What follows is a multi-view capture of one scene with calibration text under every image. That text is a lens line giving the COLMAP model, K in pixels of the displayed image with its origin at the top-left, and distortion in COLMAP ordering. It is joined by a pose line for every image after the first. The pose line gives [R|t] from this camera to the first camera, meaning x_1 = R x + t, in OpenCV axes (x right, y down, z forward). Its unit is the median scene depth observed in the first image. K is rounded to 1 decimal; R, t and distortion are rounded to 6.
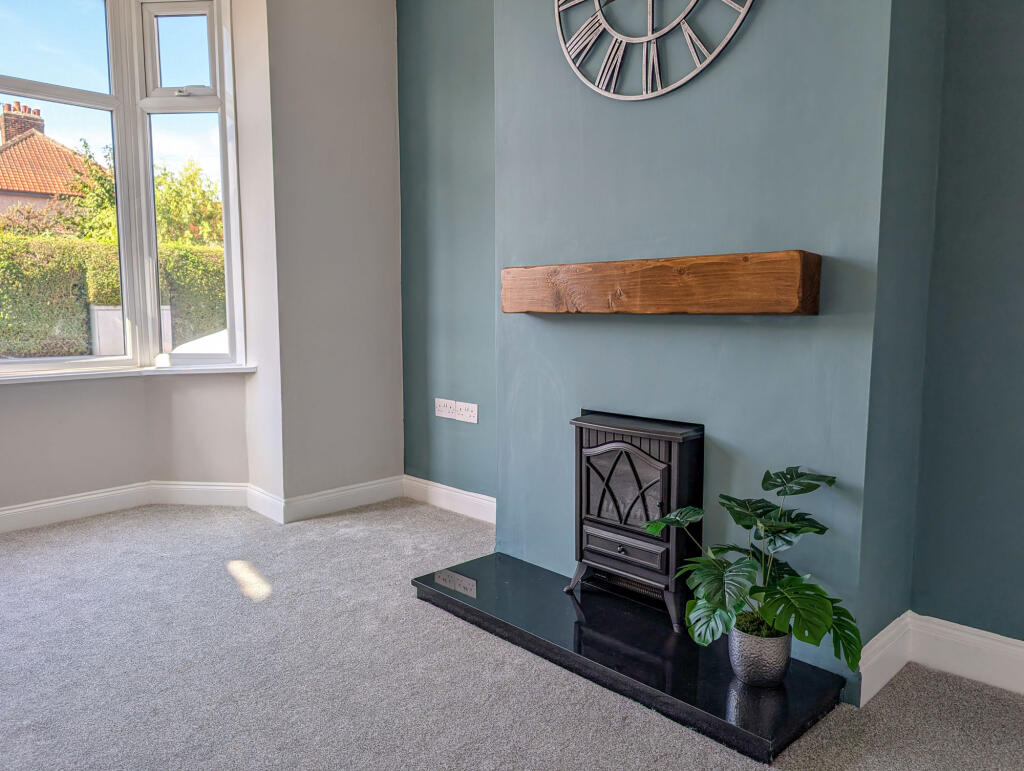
lens RADIAL K [[735.4, 0, 512.0], [0, 735.4, 385.5], [0, 0, 1]] dist [0.019643, -0.006110]
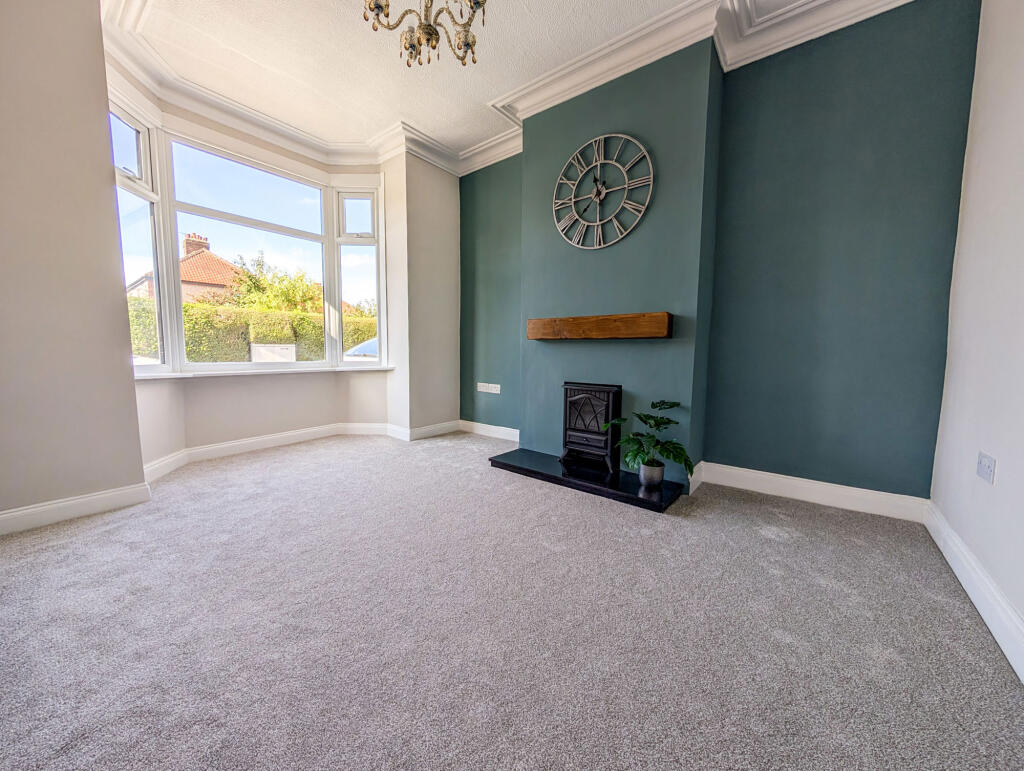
lens RADIAL K [[378.7, 0, 512.0], [0, 378.7, 385.5], [0, 0, 1]] dist [-0.000270, 0.000036]
pose [[0.992361, -0.000545, 0.123370, -0.220701], [0.002110, 0.999919, -0.012553, 0.061369], [-0.123353, 0.012717, 0.992281, -0.157452]]
